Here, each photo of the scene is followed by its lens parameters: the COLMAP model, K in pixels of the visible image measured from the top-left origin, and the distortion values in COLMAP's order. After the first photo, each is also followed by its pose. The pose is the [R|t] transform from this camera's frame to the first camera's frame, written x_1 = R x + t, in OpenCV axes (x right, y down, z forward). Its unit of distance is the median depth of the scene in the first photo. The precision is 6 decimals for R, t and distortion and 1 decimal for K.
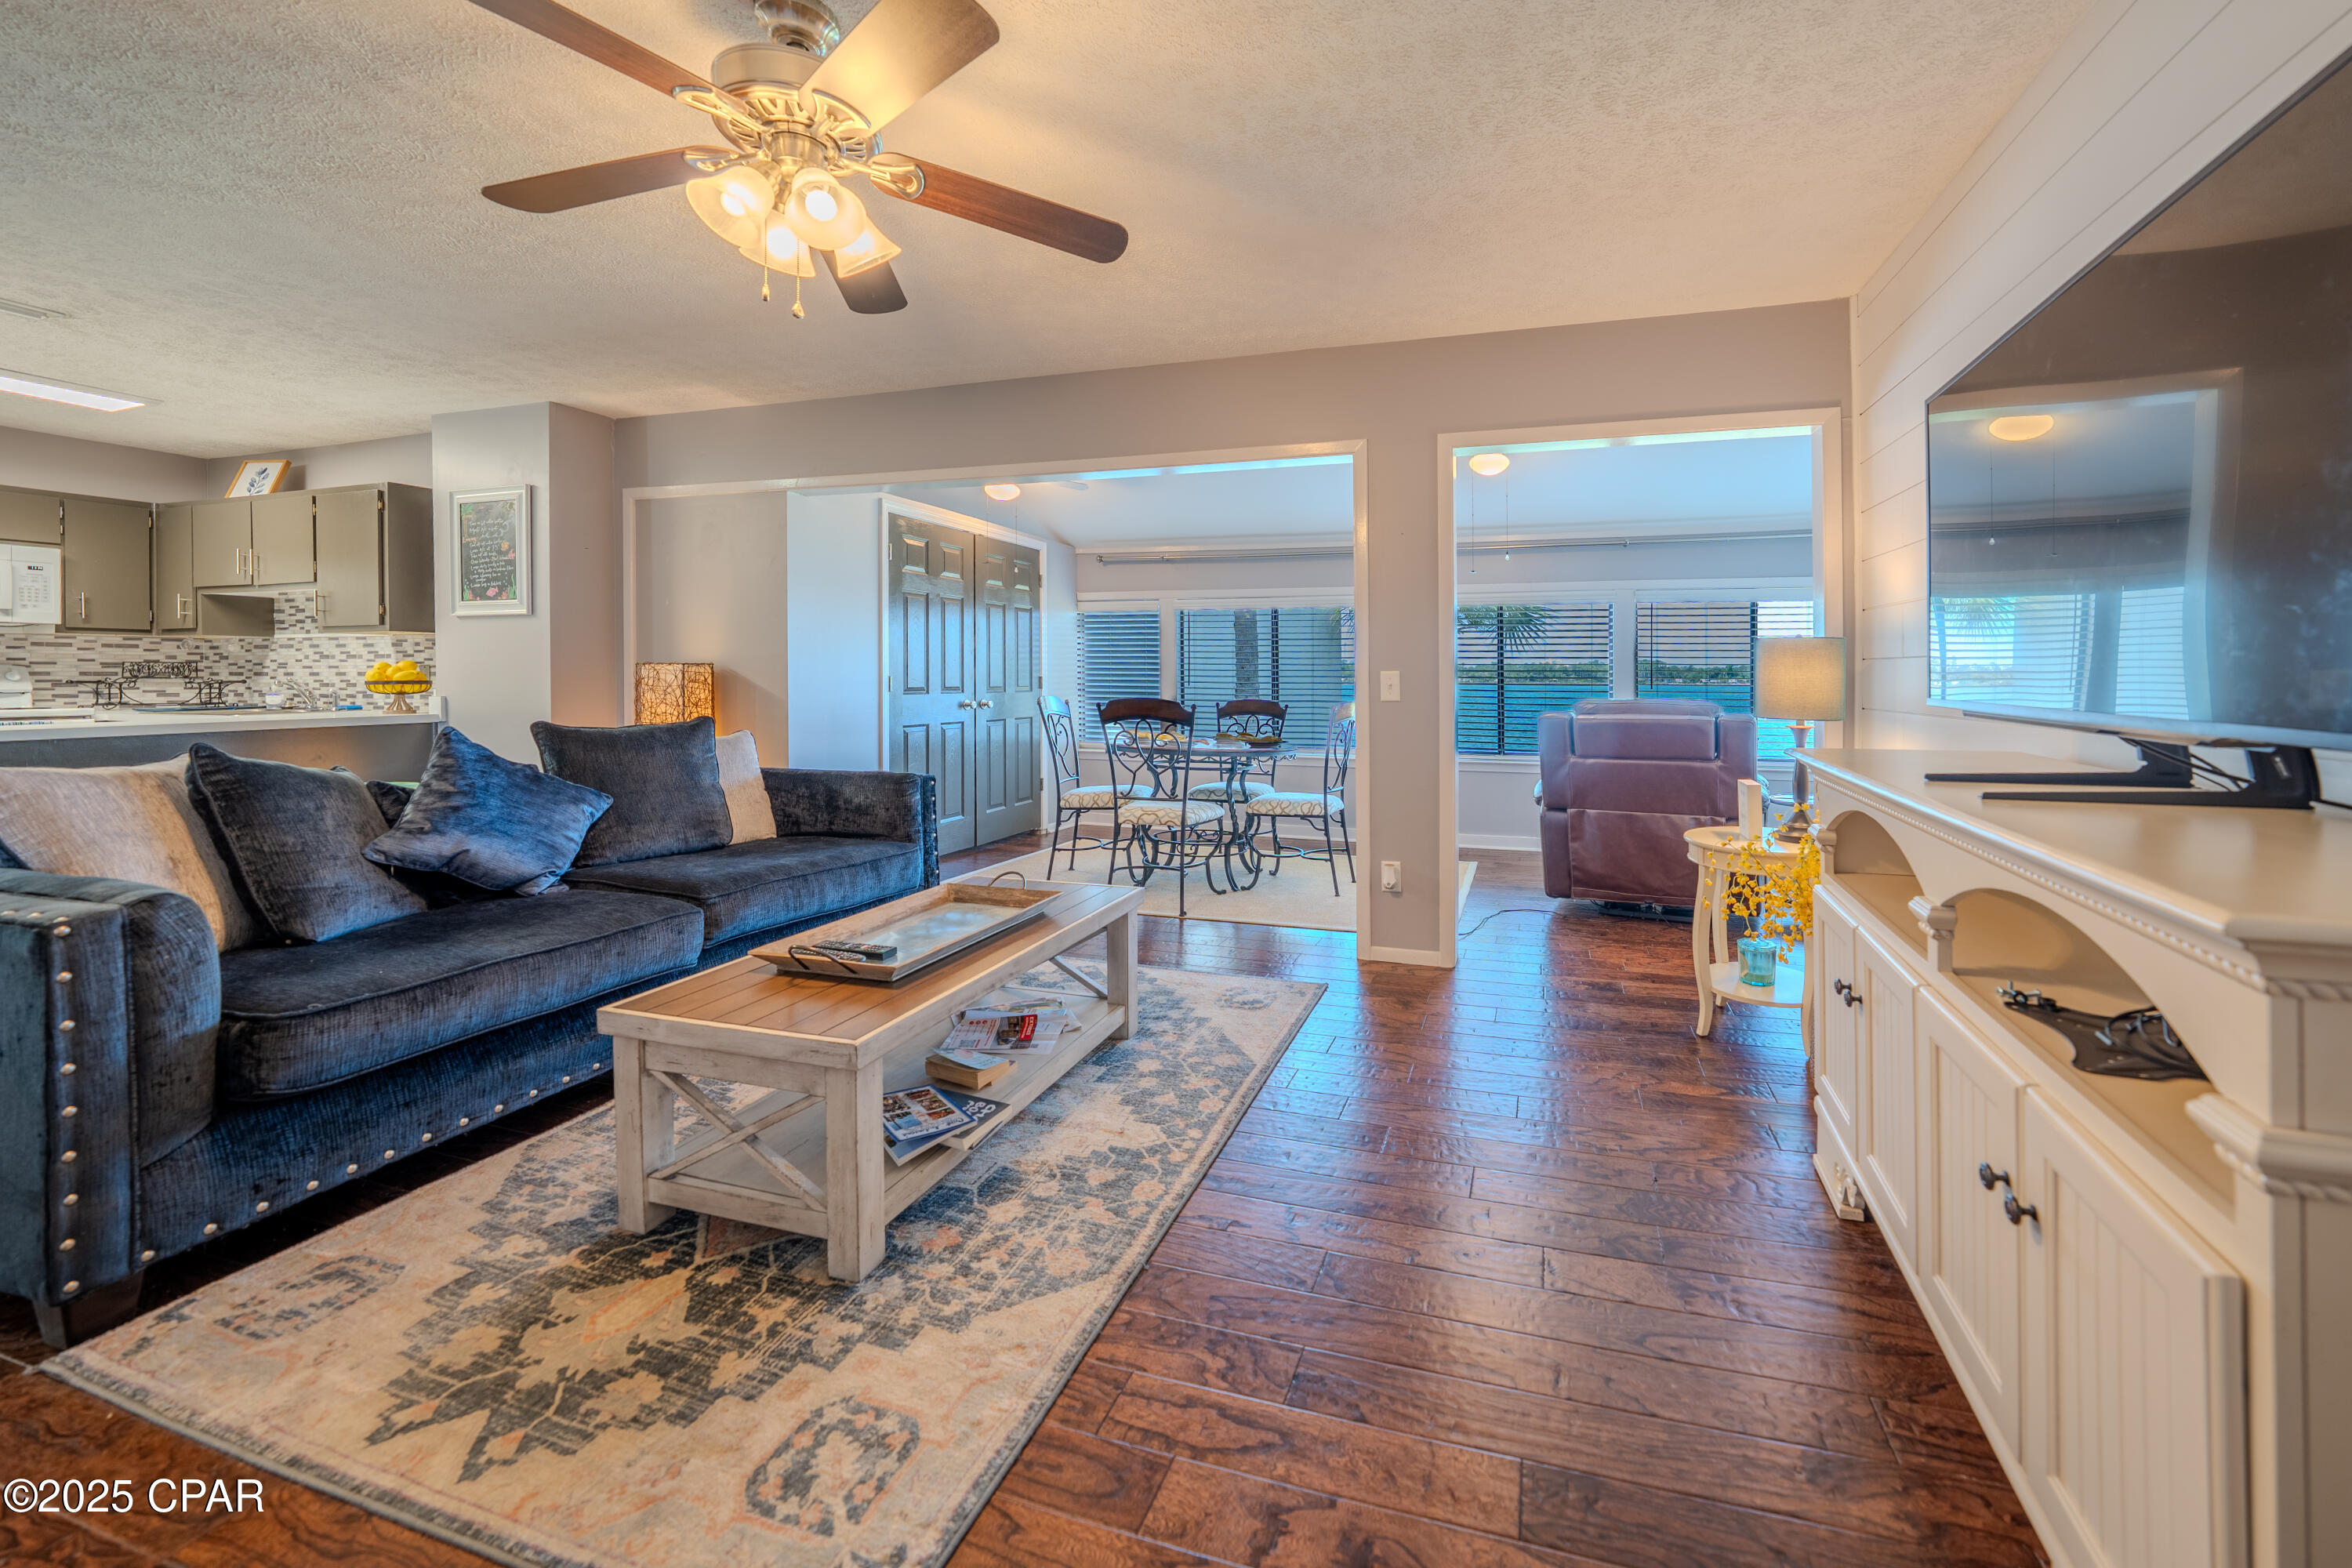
lens RADIAL K [[860.9, 0, 1312.1], [0, 860.9, 679.1], [0, 0, 1]] dist [-0.013241, 0.001103]
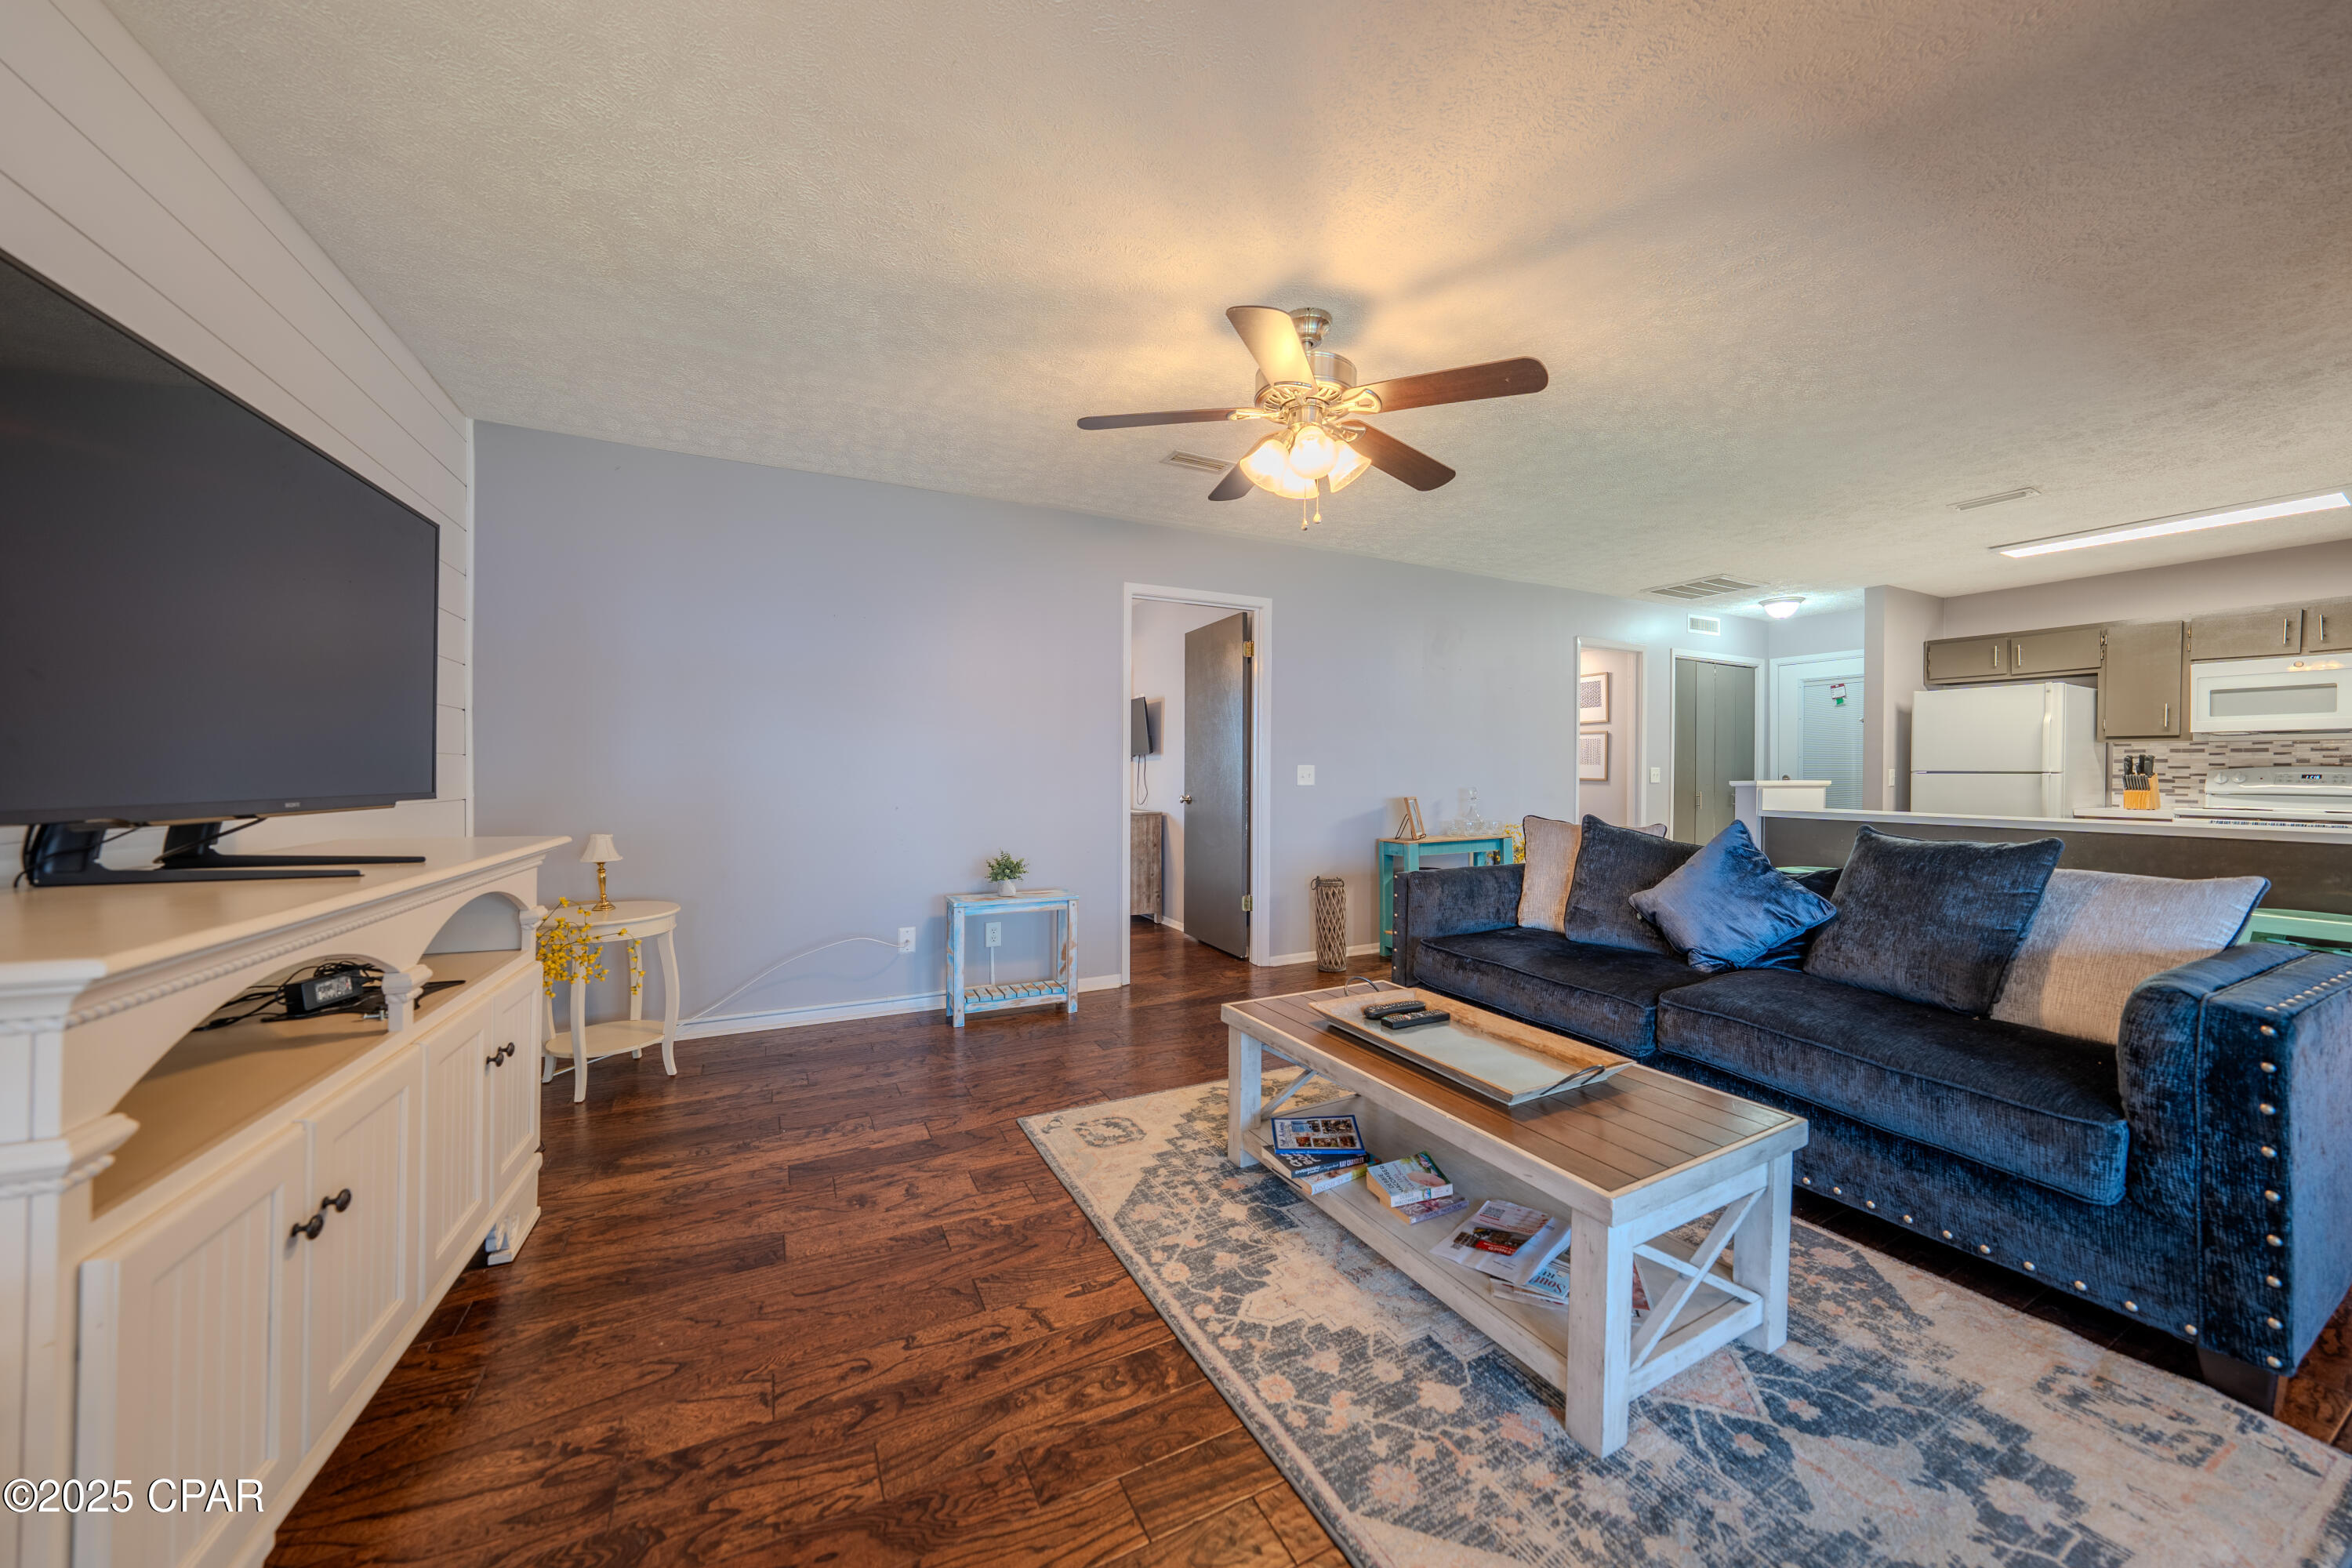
lens RADIAL K [[814.7, 0, 1162.3], [0, 814.7, 776.4], [0, 0, 1]] dist [-0.018214, 0.002096]
pose [[-0.752569, 0.001899, -0.658510, 0.293722], [-0.008275, 0.999890, 0.012340, -0.012859], [0.658461, 0.014736, -0.752471, 1.076767]]
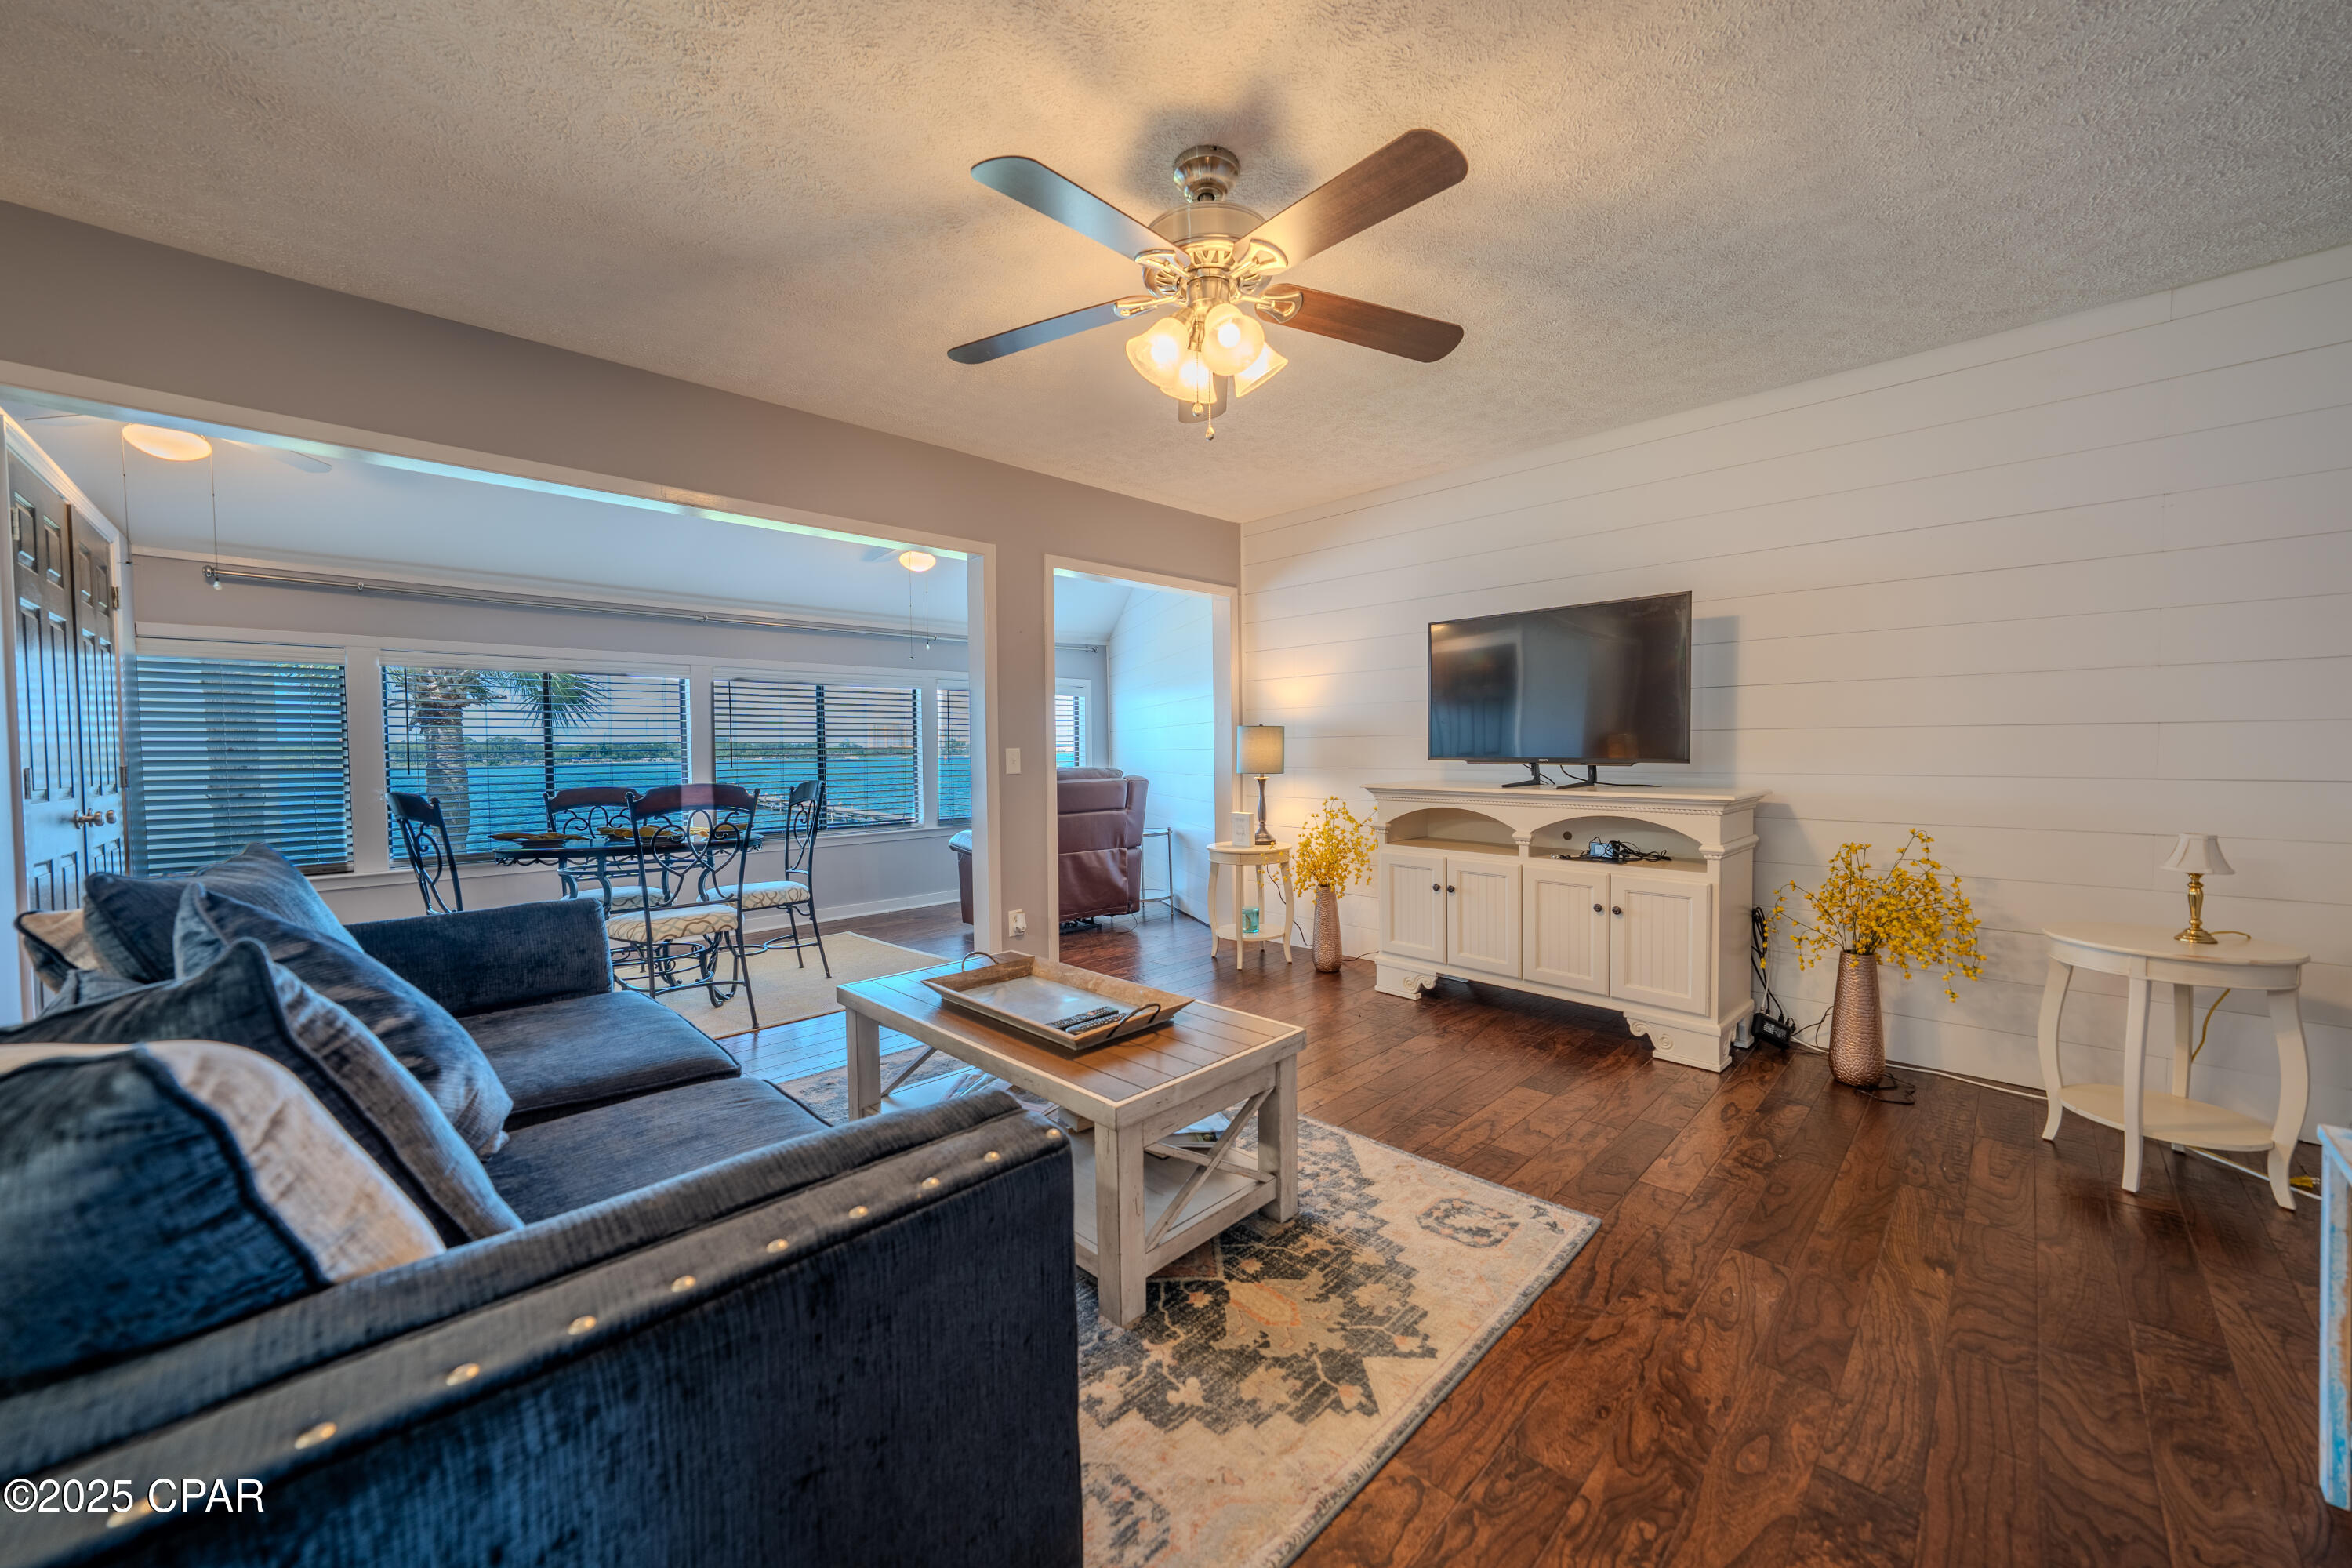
lens RADIAL K [[847.9, 0, 1154.0], [0, 847.9, 779.3], [0, 0, 1]] dist [-0.016313, 0.003402]
pose [[0.519027, -0.038159, 0.853906, -0.911105], [0.015770, 0.999260, 0.035069, -0.005599], [-0.854612, -0.004736, 0.519245, 0.270588]]
